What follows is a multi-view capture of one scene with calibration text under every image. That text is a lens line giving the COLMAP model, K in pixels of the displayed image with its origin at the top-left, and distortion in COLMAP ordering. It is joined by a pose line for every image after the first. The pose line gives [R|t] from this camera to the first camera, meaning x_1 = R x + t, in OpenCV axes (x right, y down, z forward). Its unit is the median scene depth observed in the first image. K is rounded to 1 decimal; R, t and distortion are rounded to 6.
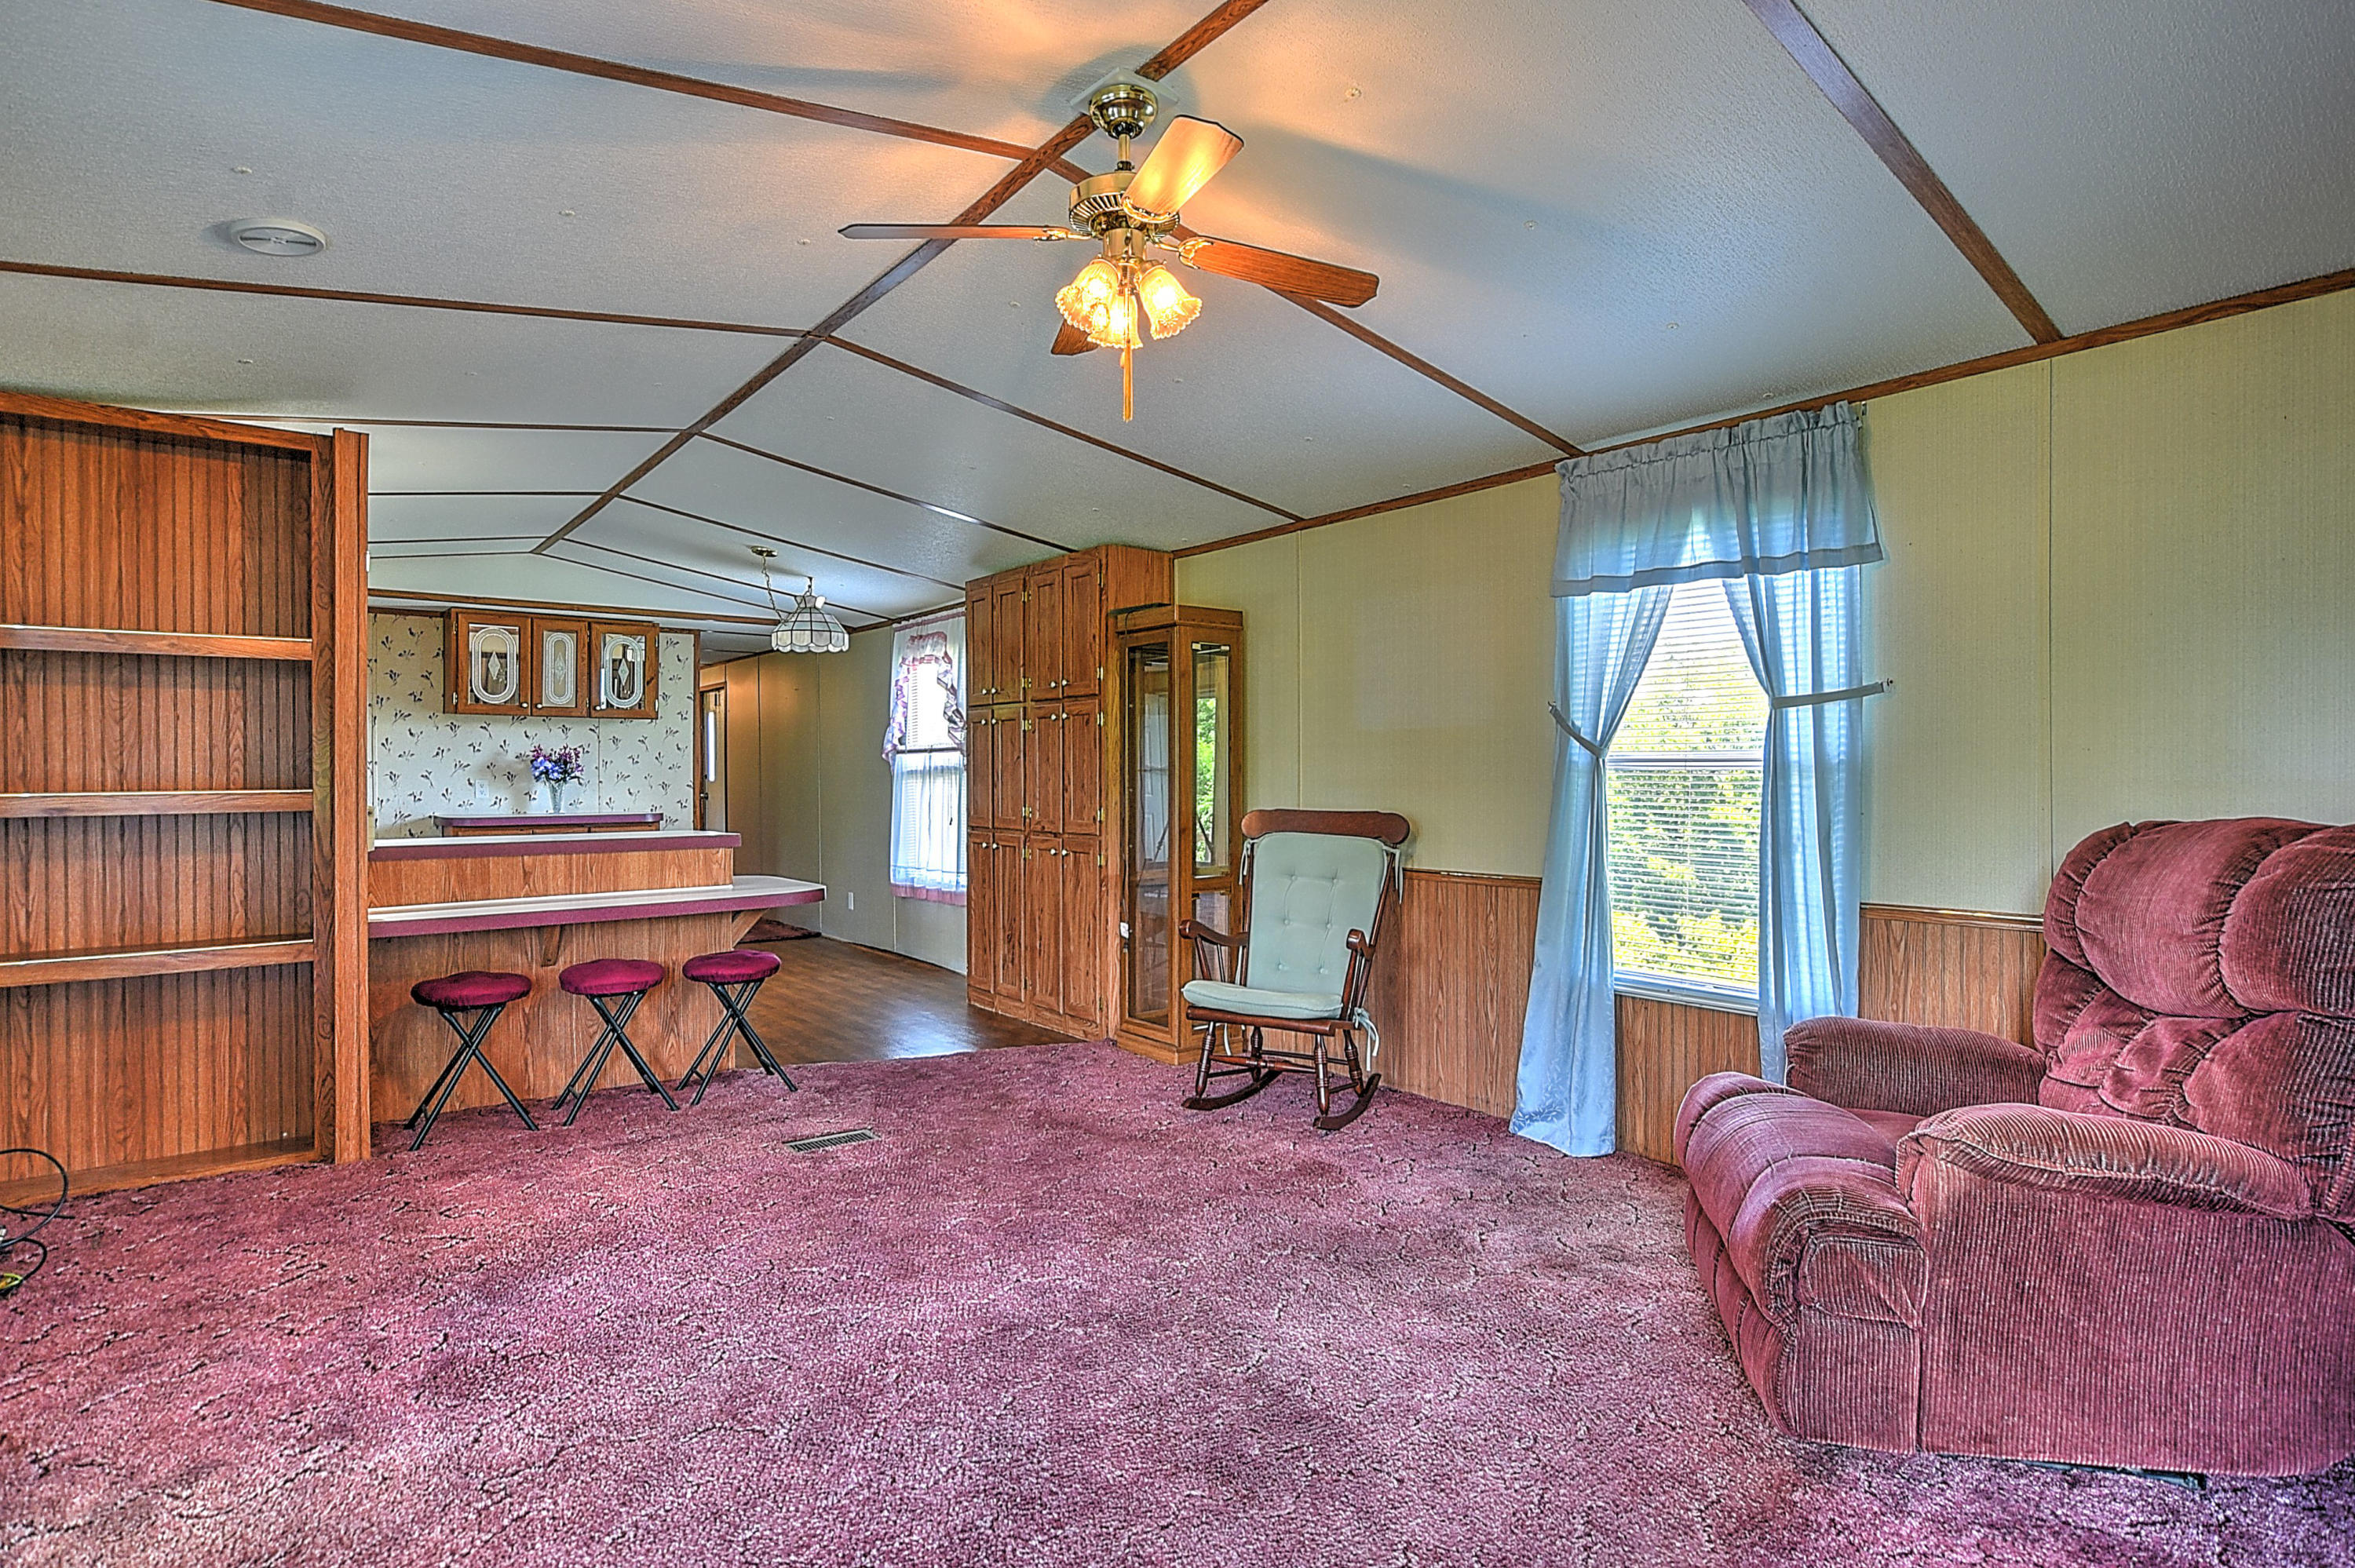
lens RADIAL K [[1183.4, 0, 1147.4], [0, 1183.4, 777.4], [0, 0, 1]] dist [-0.013597, 0.006278]
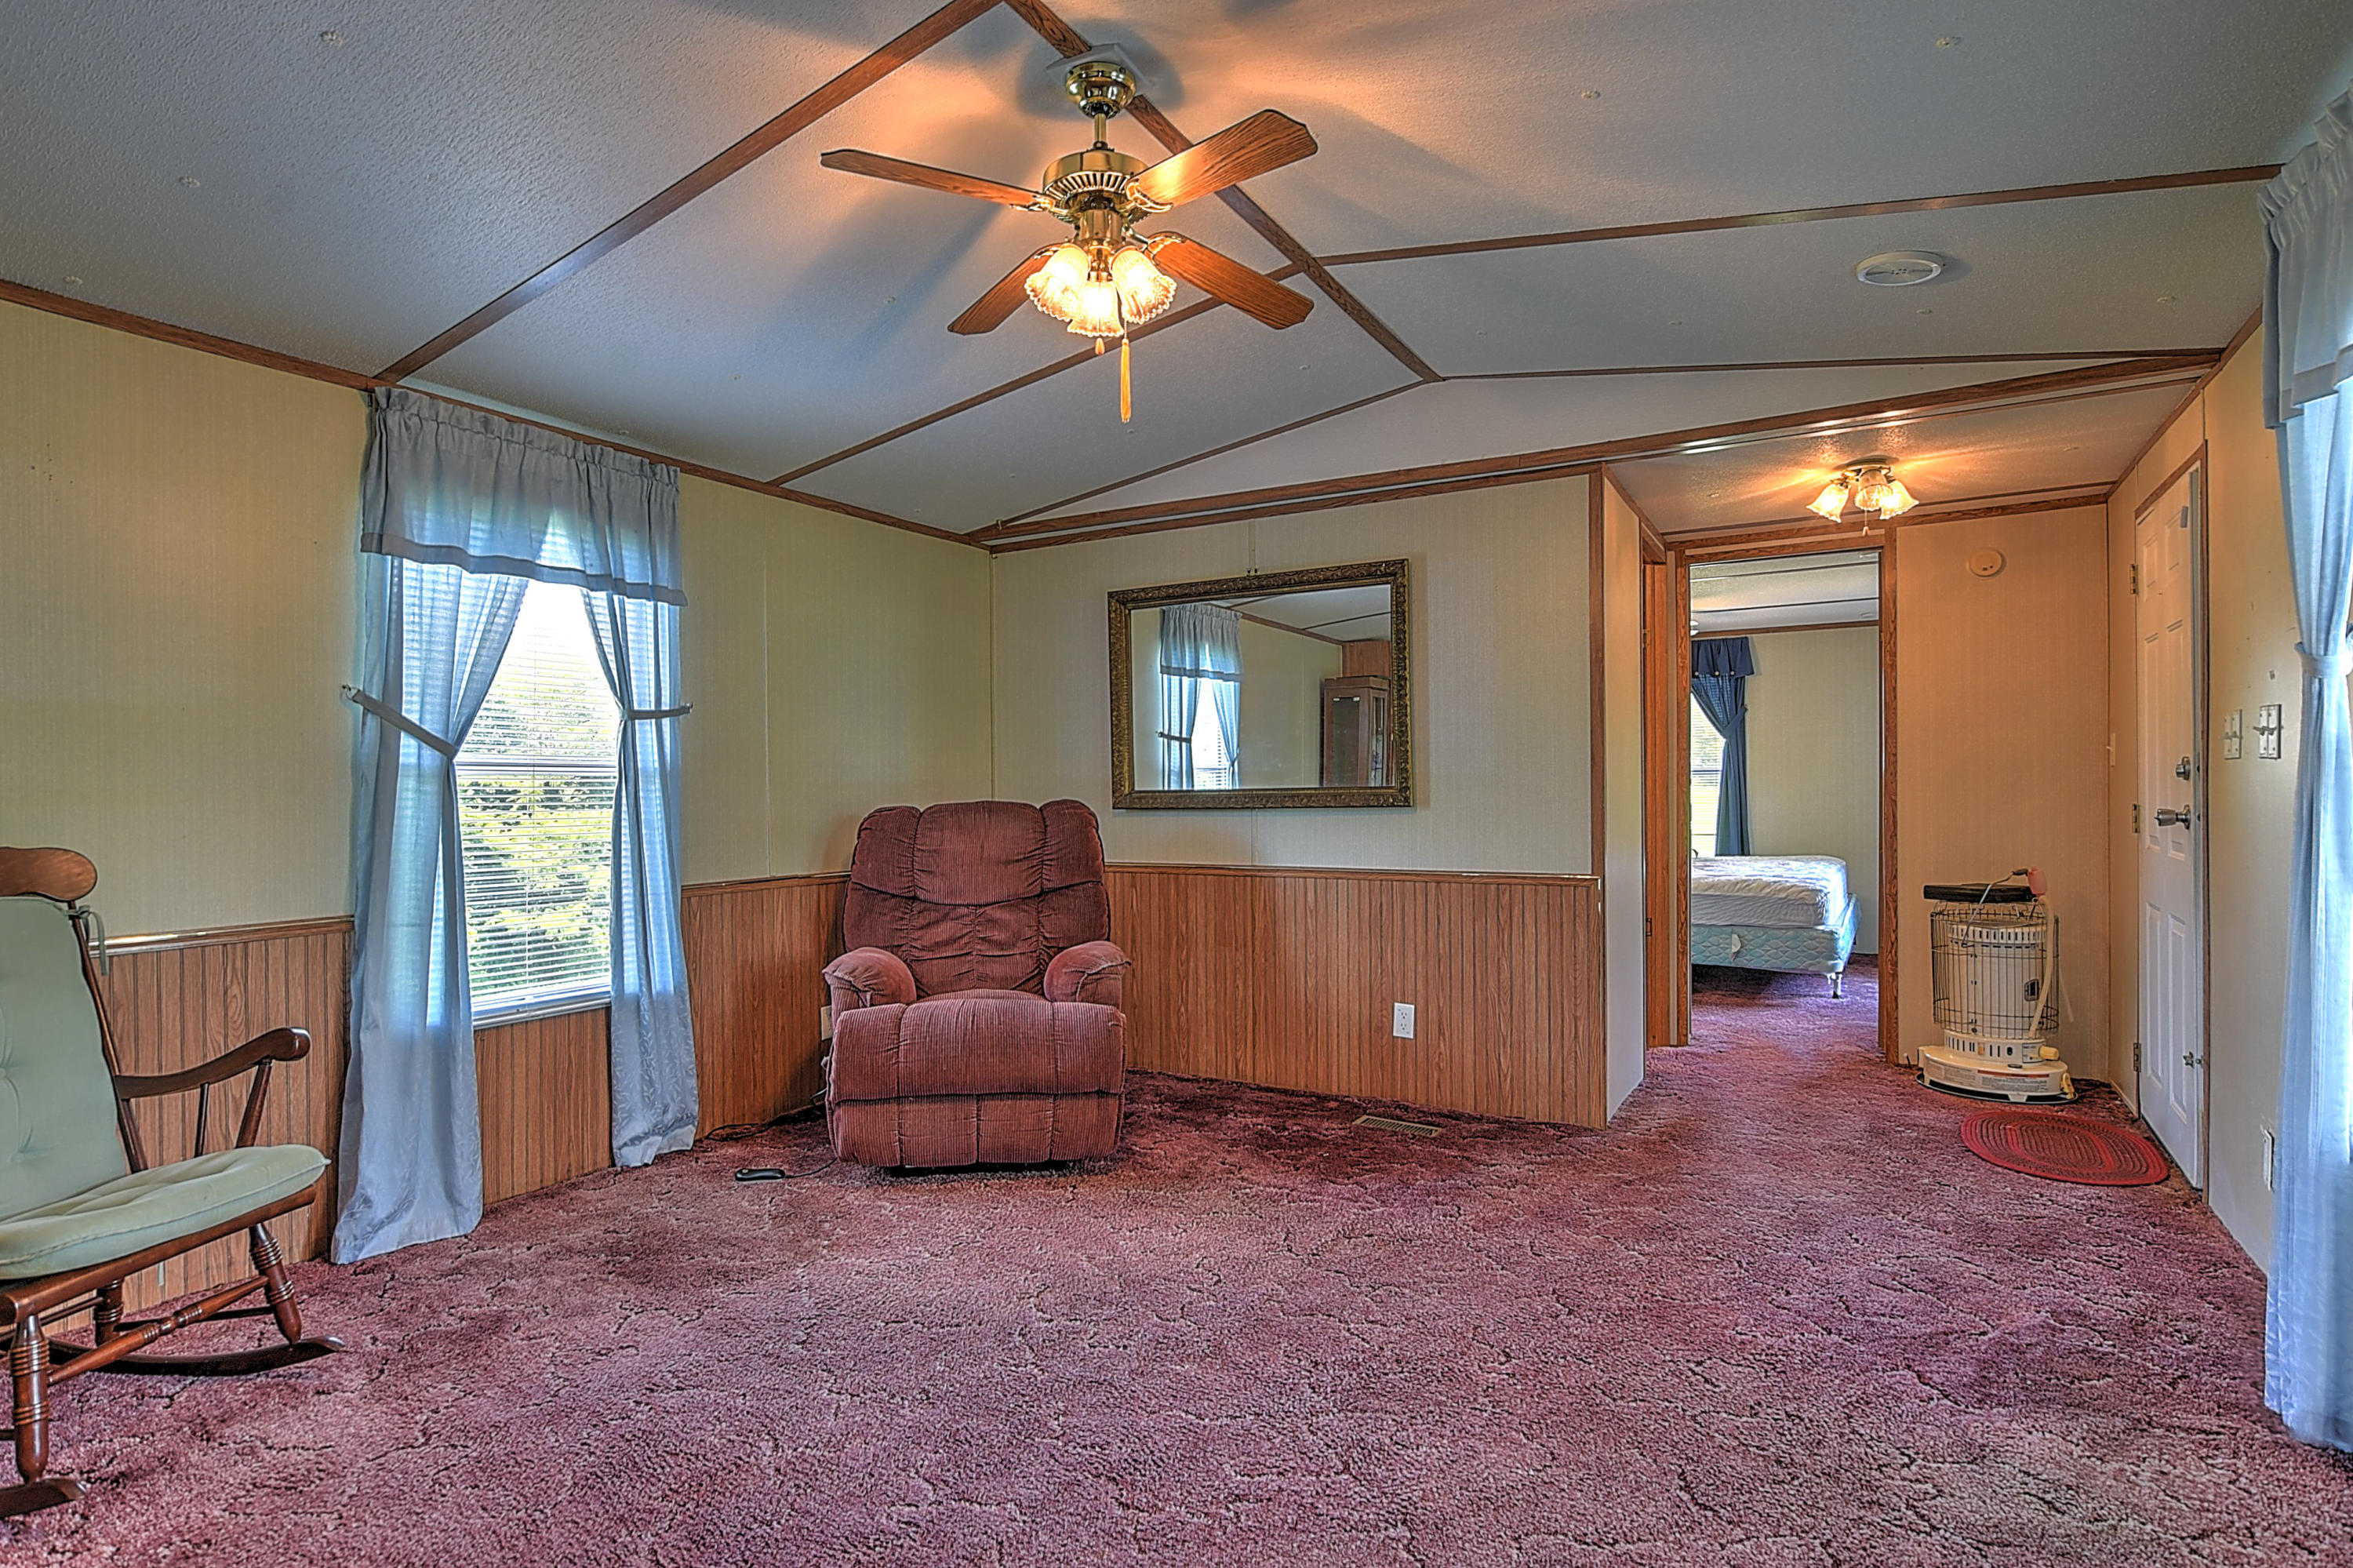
lens RADIAL K [[1182.6, 0, 1157.1], [0, 1182.6, 792.2], [0, 0, 1]] dist [-0.013597, 0.006278]
pose [[-0.373322, -0.006531, 0.927679, -0.514783], [0.005741, 0.999940, 0.009350, 0.001140], [-0.927684, 0.008816, -0.373262, 0.731767]]
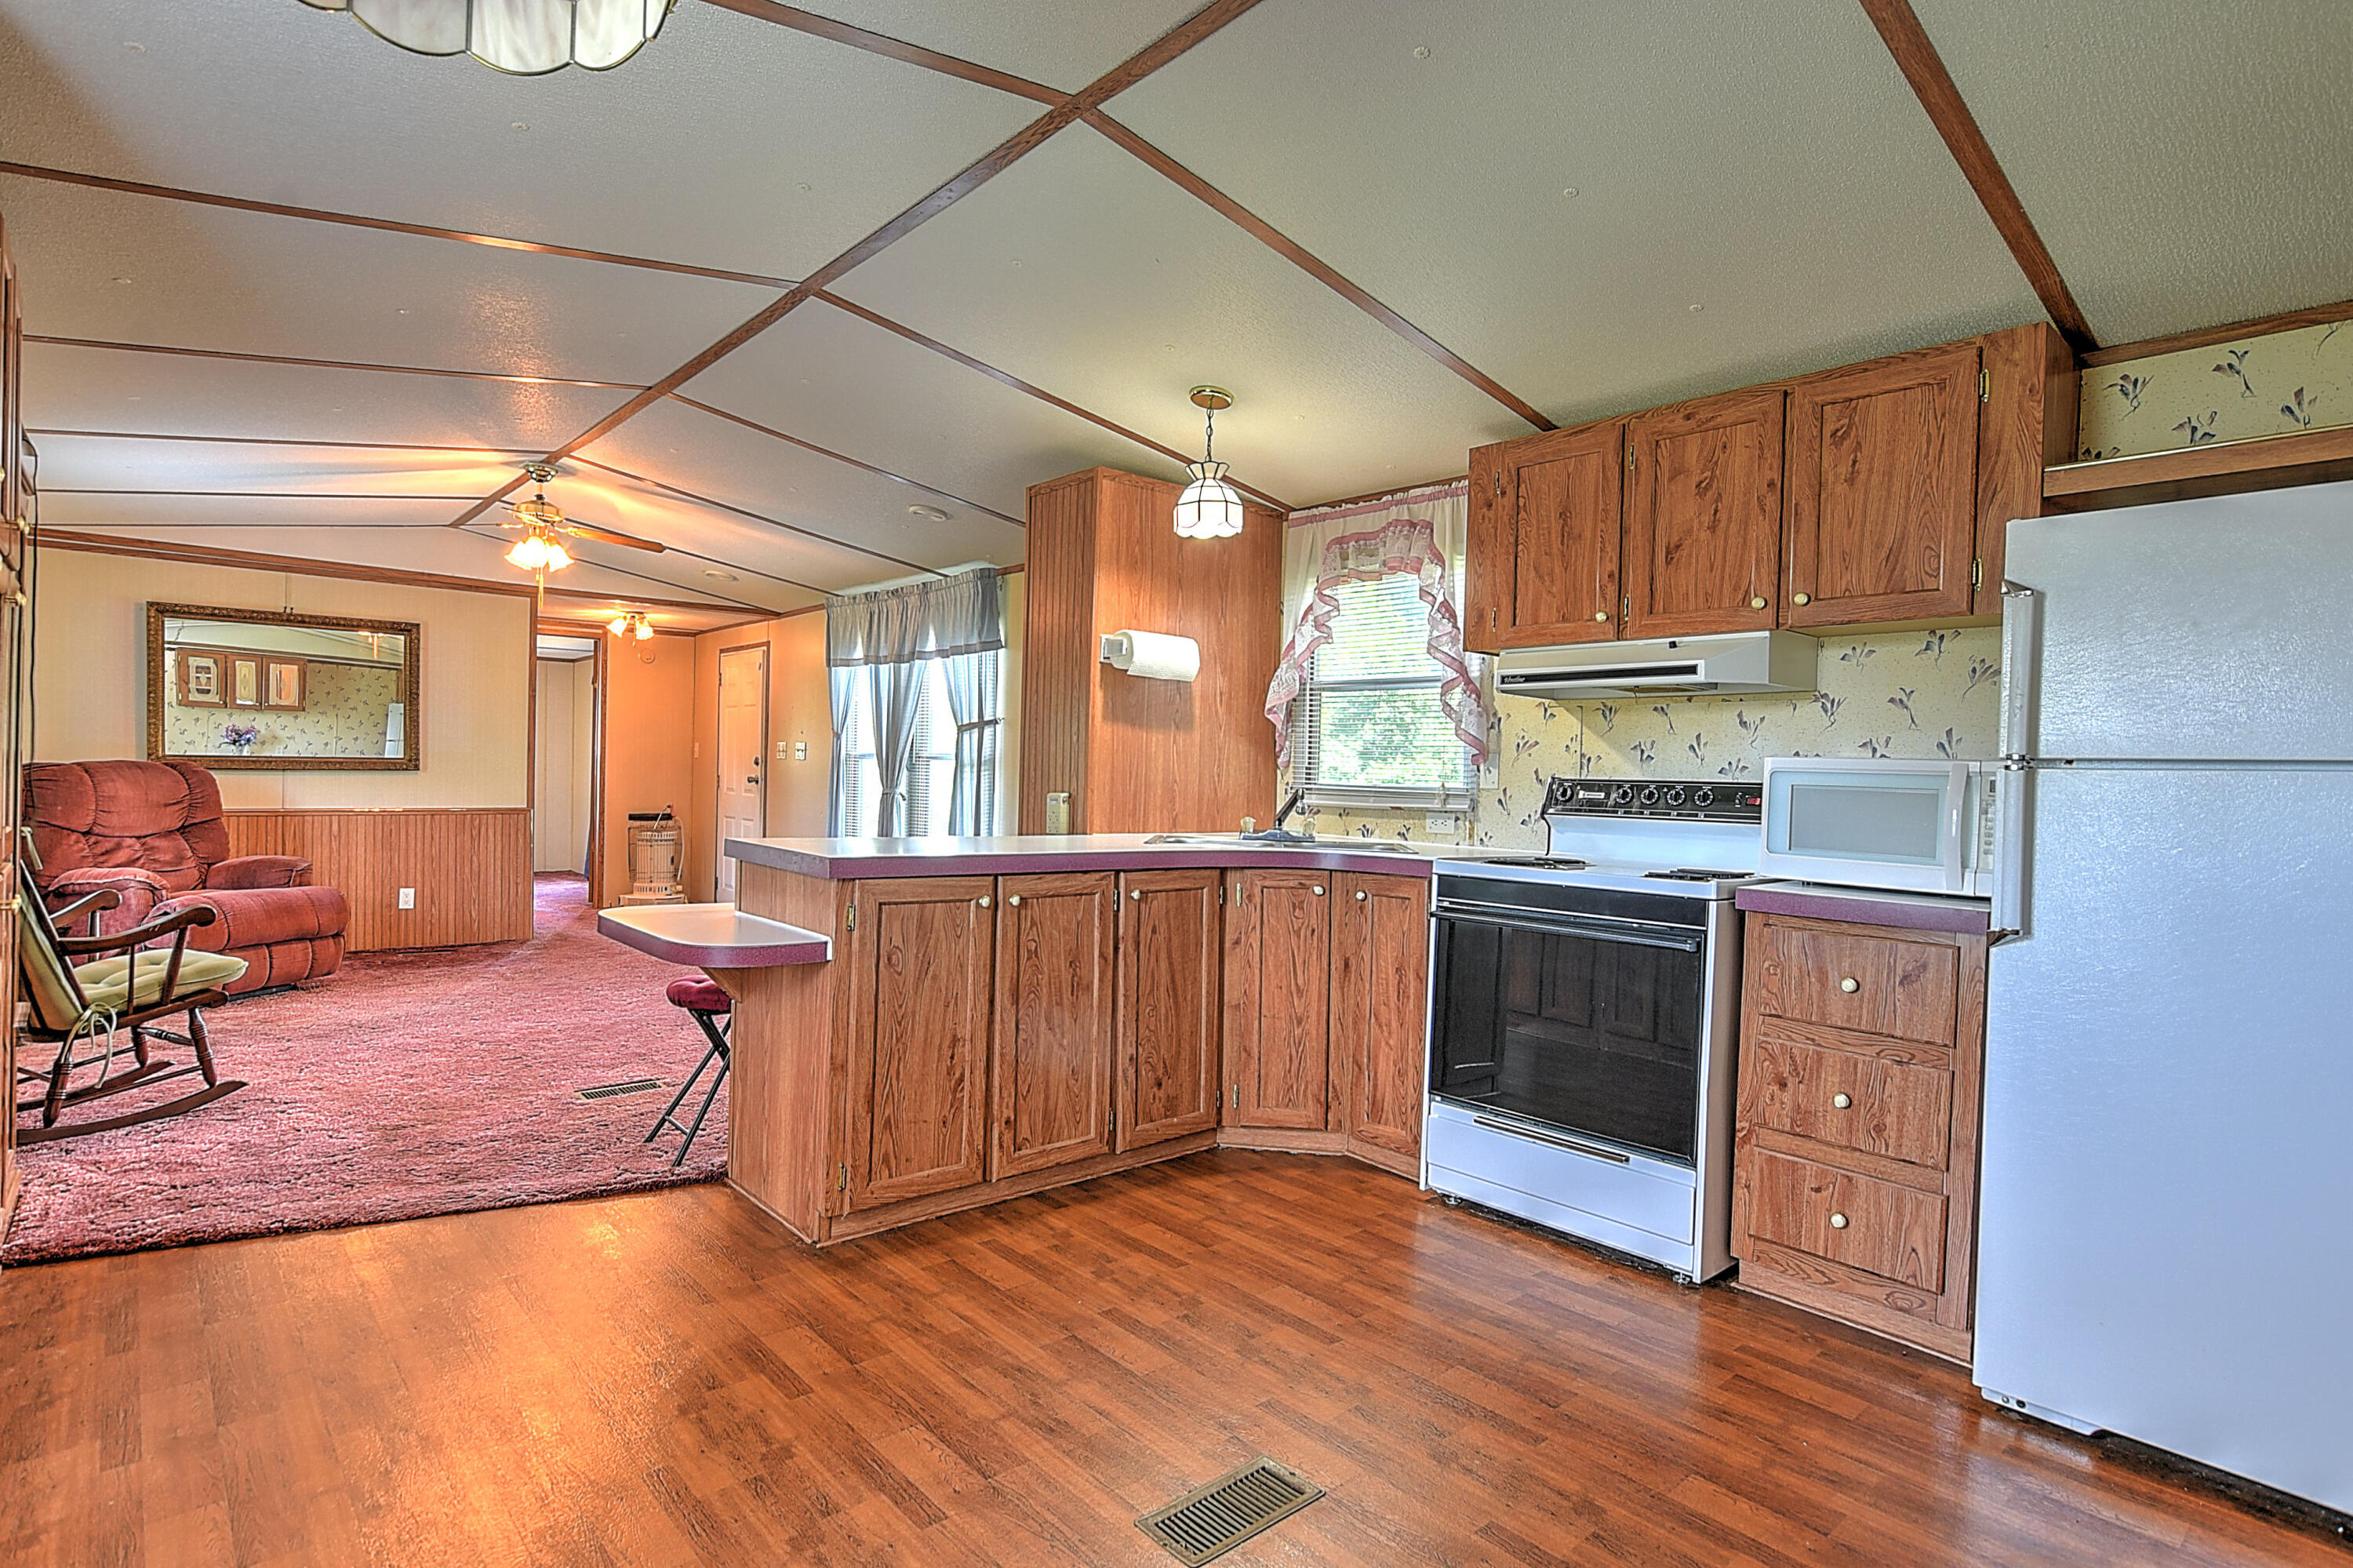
lens RADIAL K [[1182.6, 0, 1163.0], [0, 1182.6, 786.6], [0, 0, 1]] dist [-0.013597, 0.006278]
pose [[-0.997290, -0.025292, -0.069084, -0.611857], [-0.025998, 0.999618, 0.009329, 0.003776], [0.068822, 0.011100, -0.997567, 1.895702]]
